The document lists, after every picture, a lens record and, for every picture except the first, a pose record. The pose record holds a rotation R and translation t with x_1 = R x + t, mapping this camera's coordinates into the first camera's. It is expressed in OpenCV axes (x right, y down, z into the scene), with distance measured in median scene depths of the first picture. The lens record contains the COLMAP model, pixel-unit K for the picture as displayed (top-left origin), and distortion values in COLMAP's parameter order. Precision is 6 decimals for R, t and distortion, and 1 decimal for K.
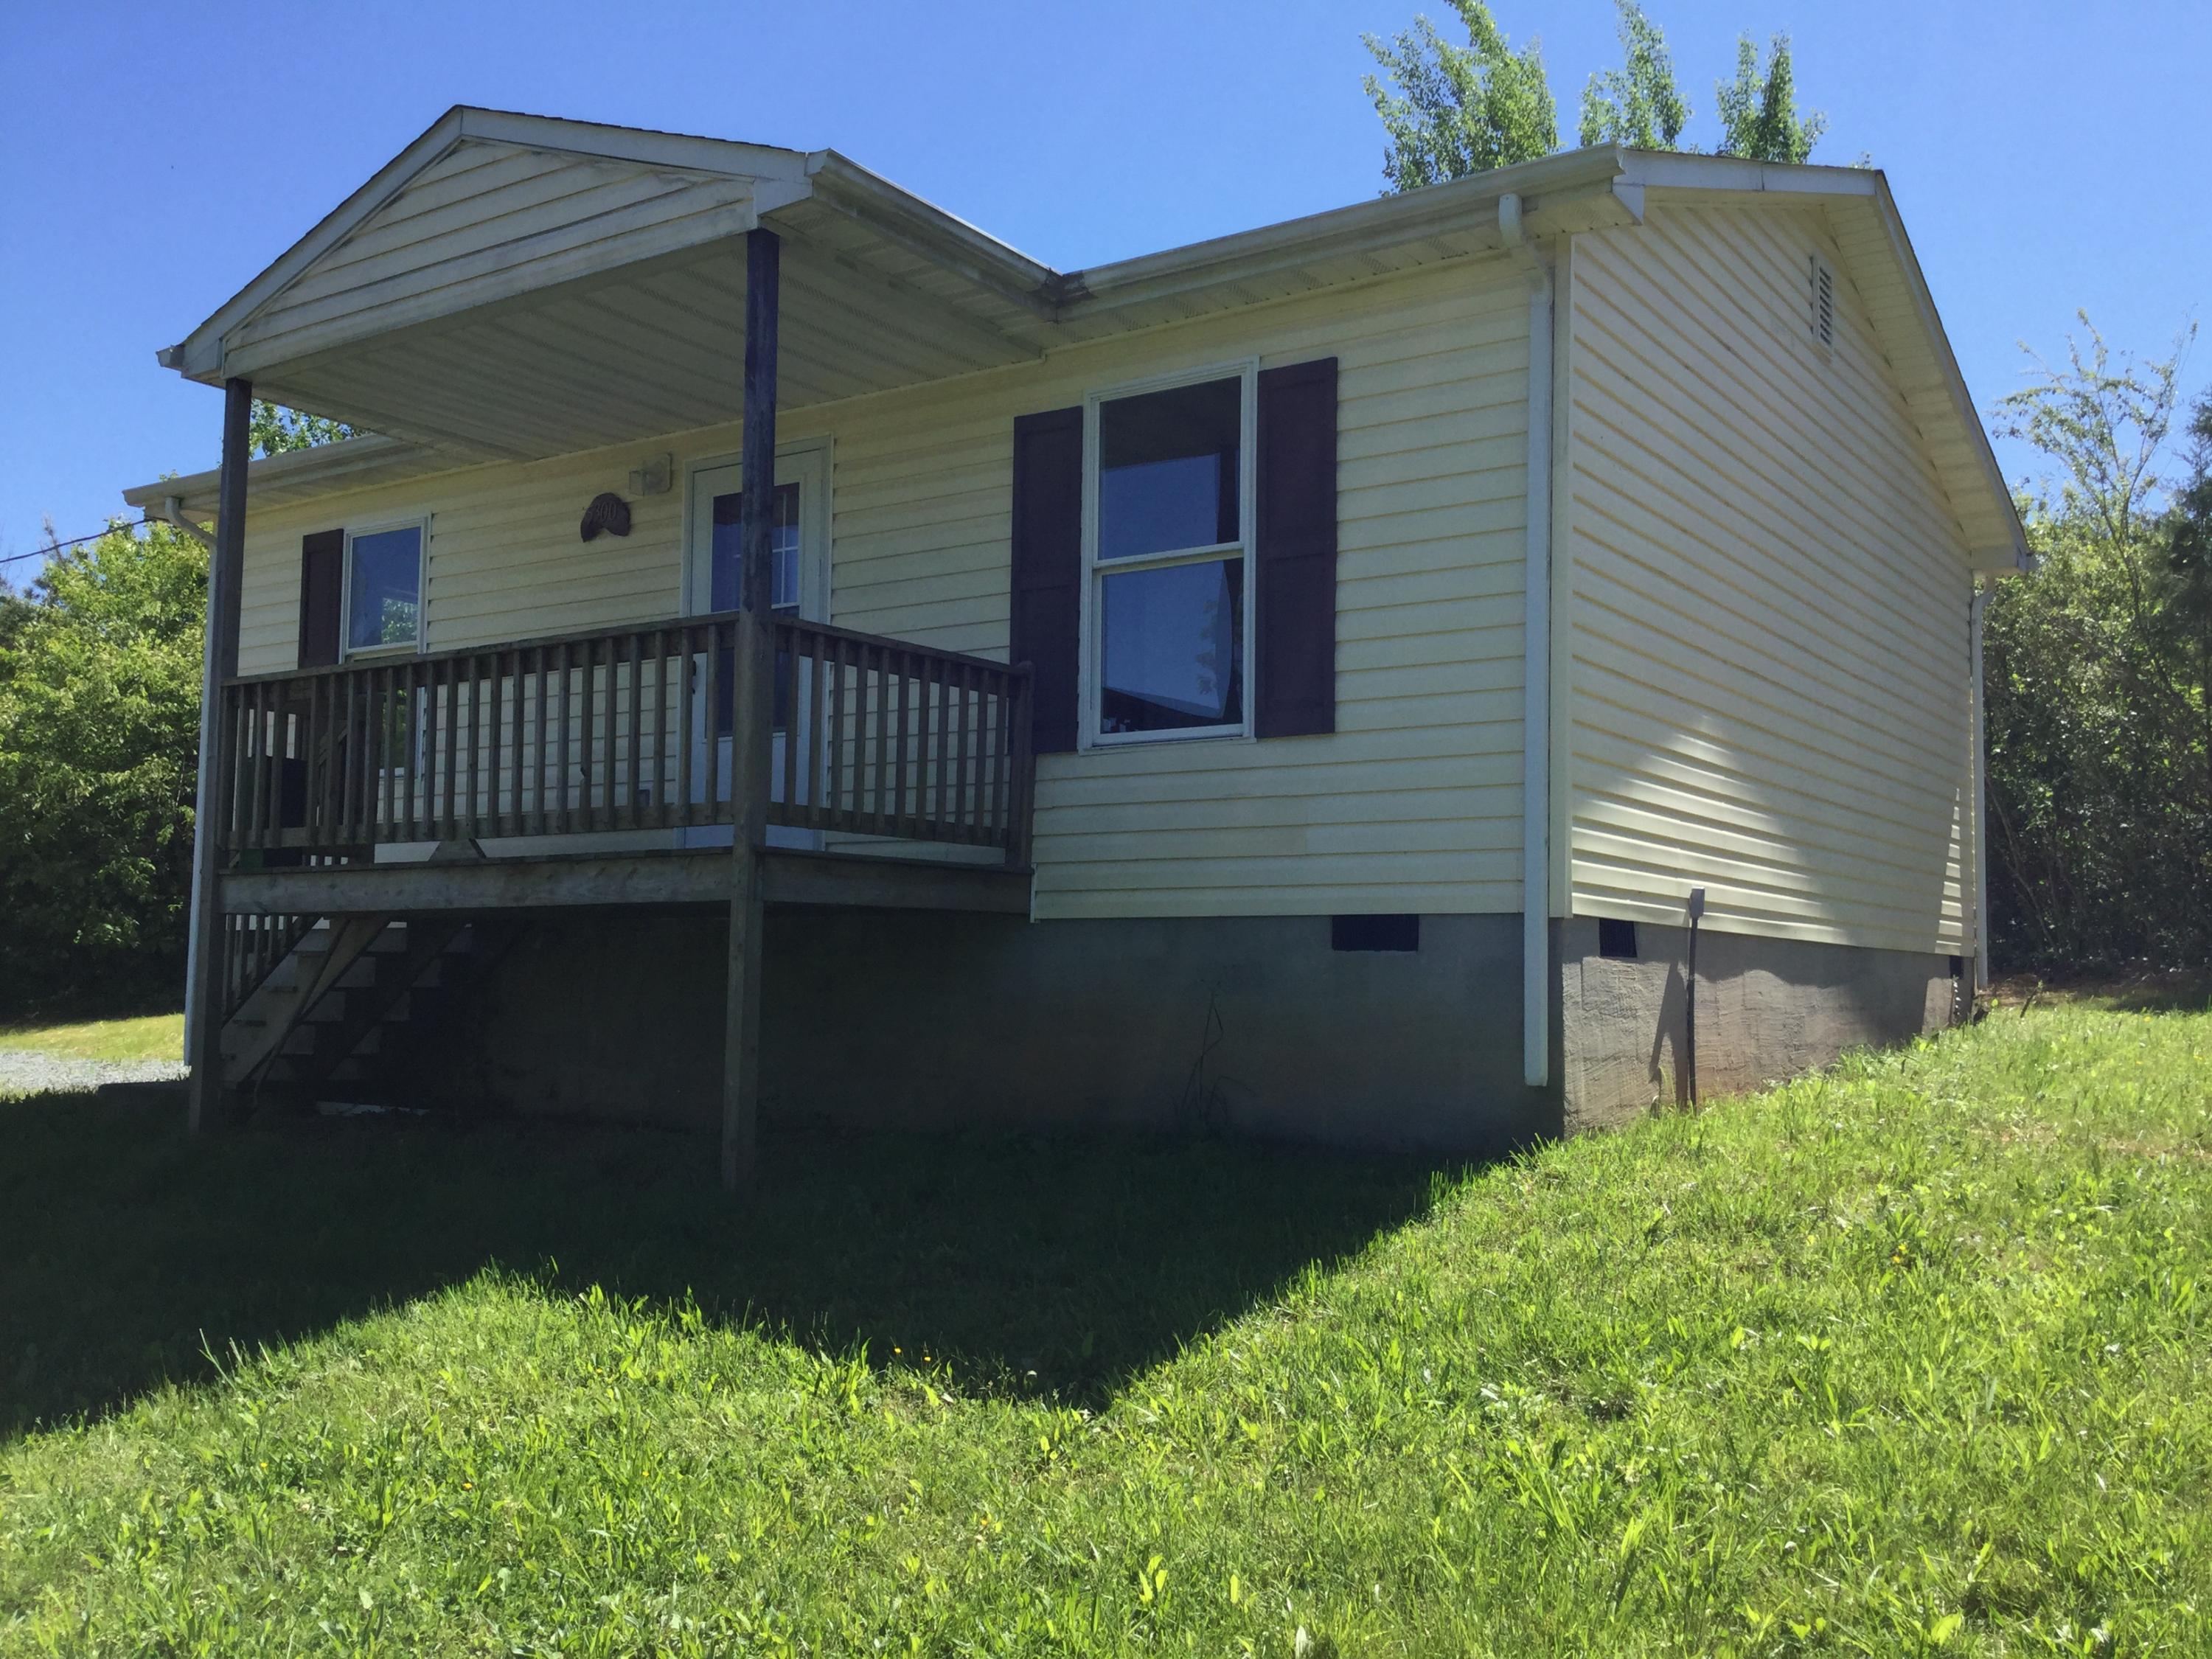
lens RADIAL K [[2057.5, 0, 1110.4], [0, 2057.5, 863.6], [0, 0, 1]] dist [0.140169, -0.396928]
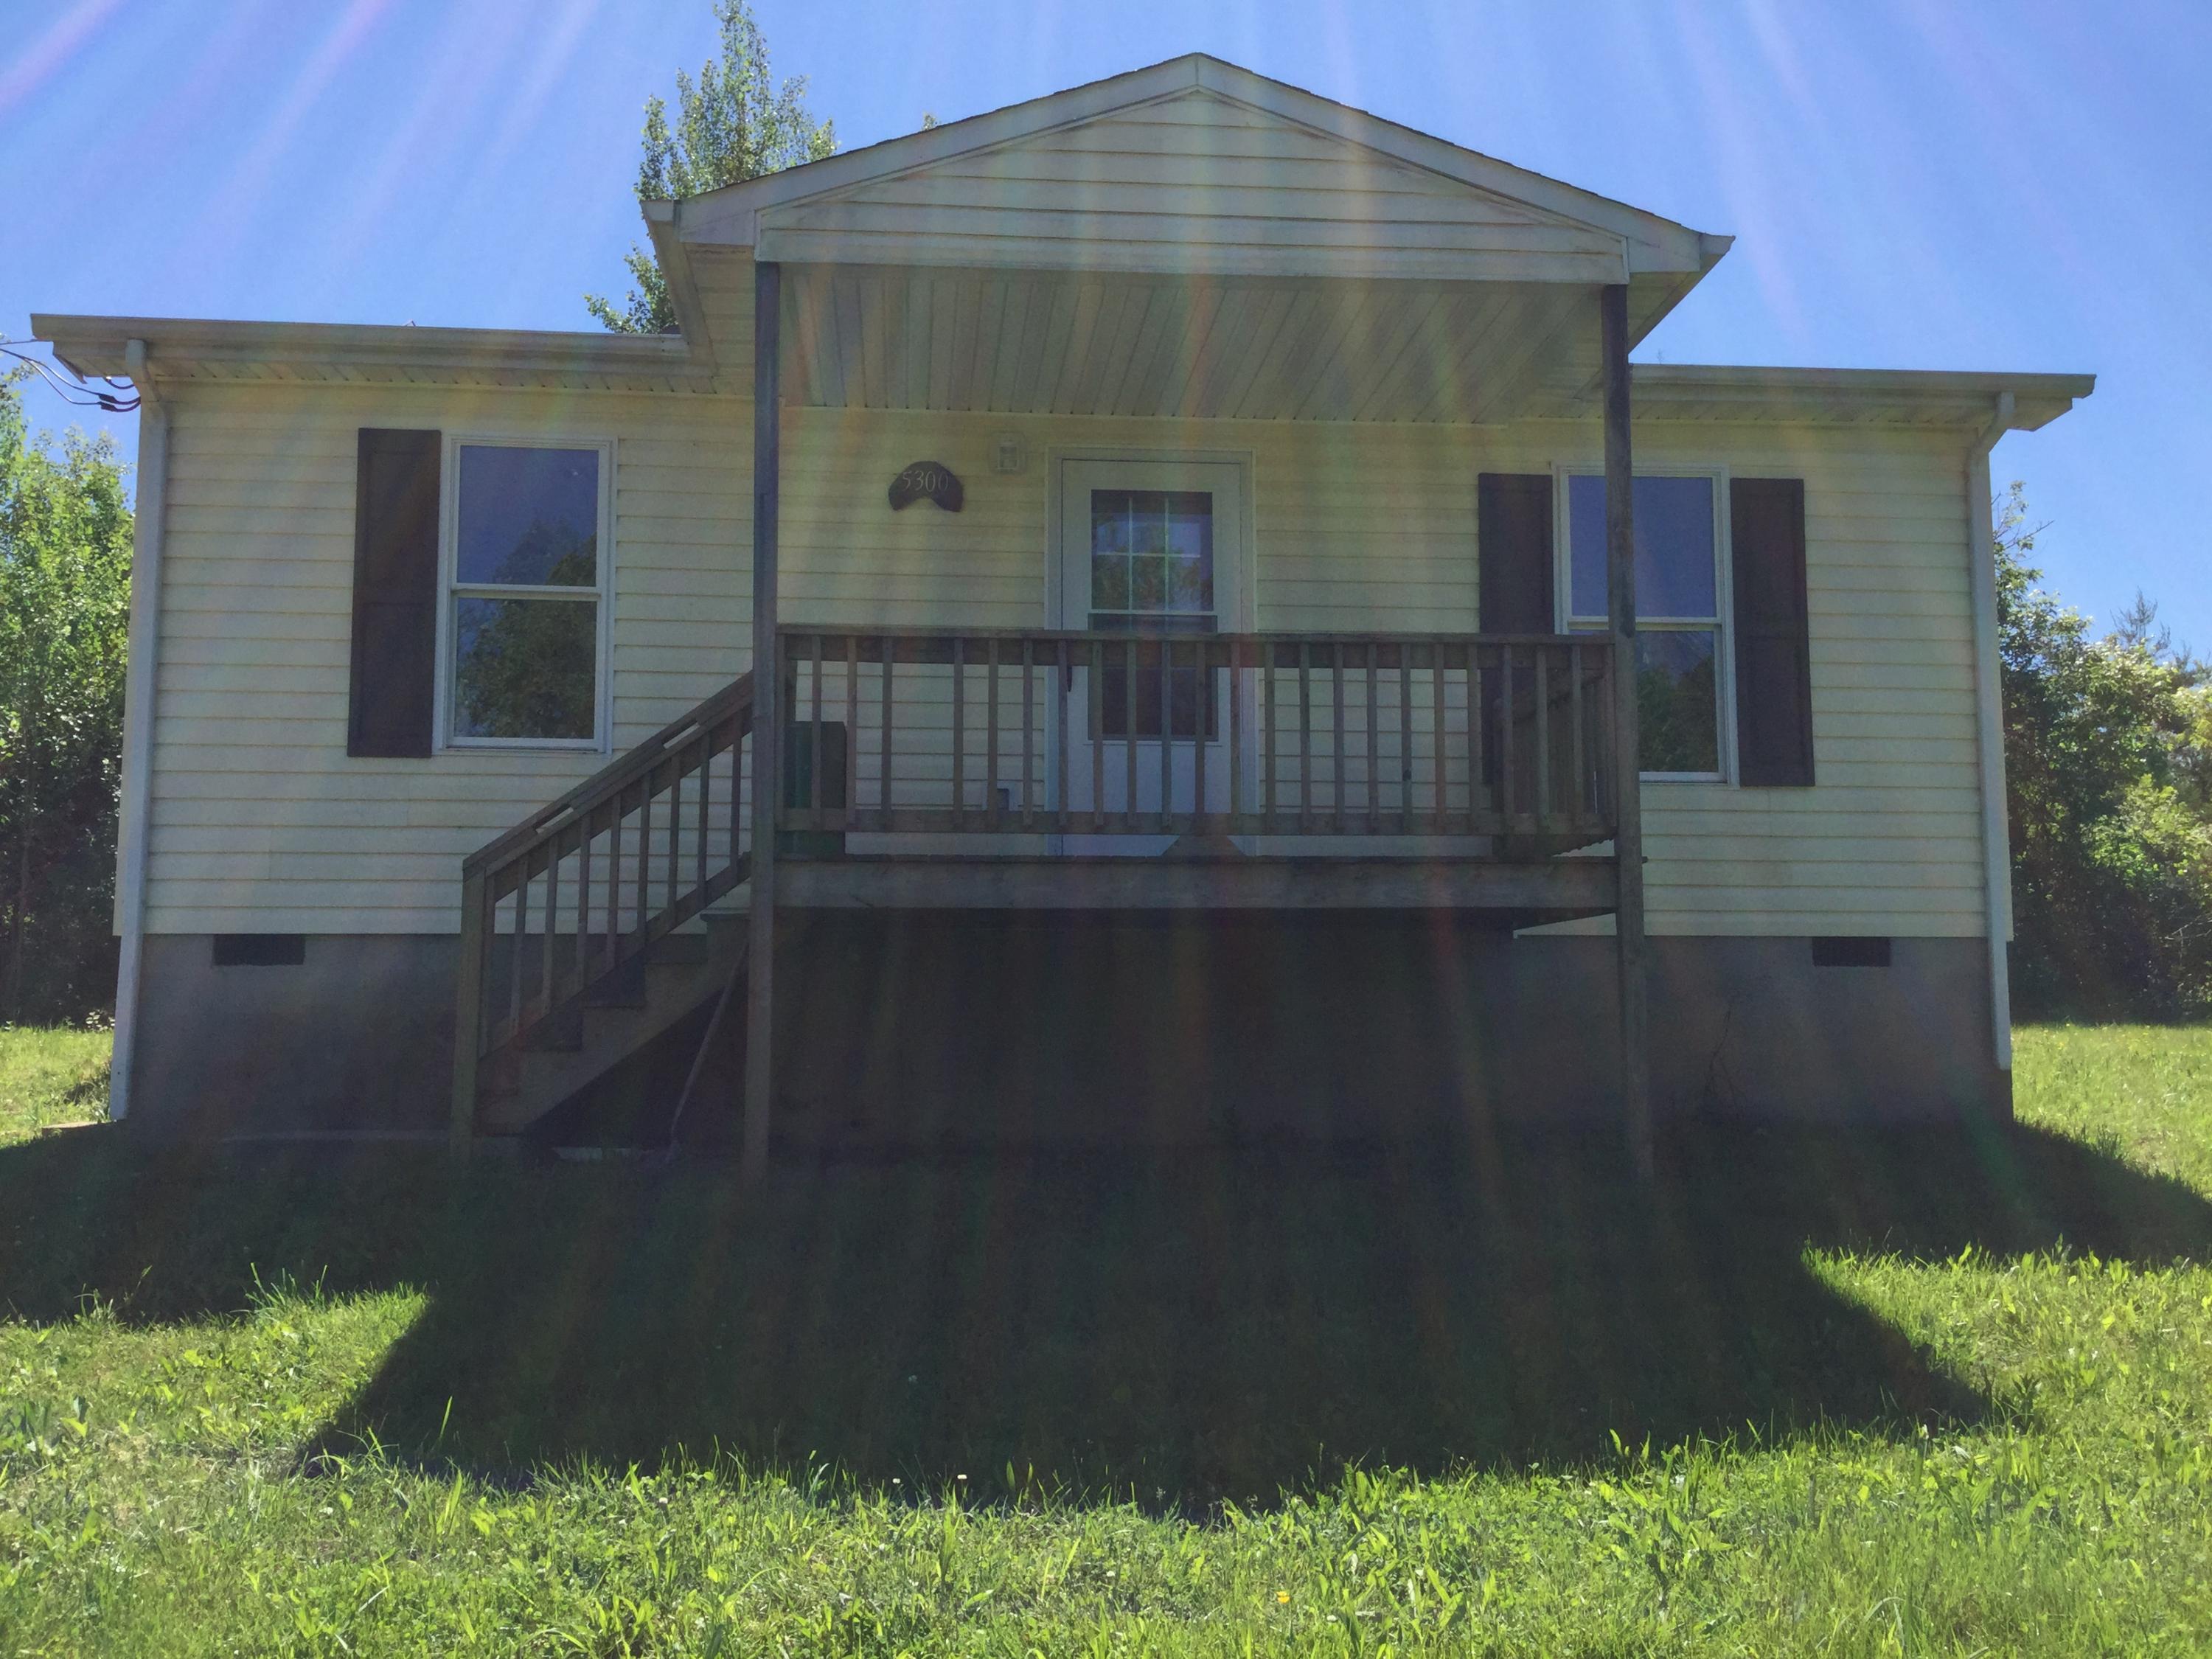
lens RADIAL K [[1971.2, 0, 1110.1], [0, 1971.2, 836.7], [0, 0, 1]] dist [0.111230, -0.243042]
pose [[0.771757, 0.050963, 0.633872, -0.896365], [-0.031256, 0.998619, -0.042234, 0.027137], [-0.635149, 0.012782, 0.772284, 0.338061]]
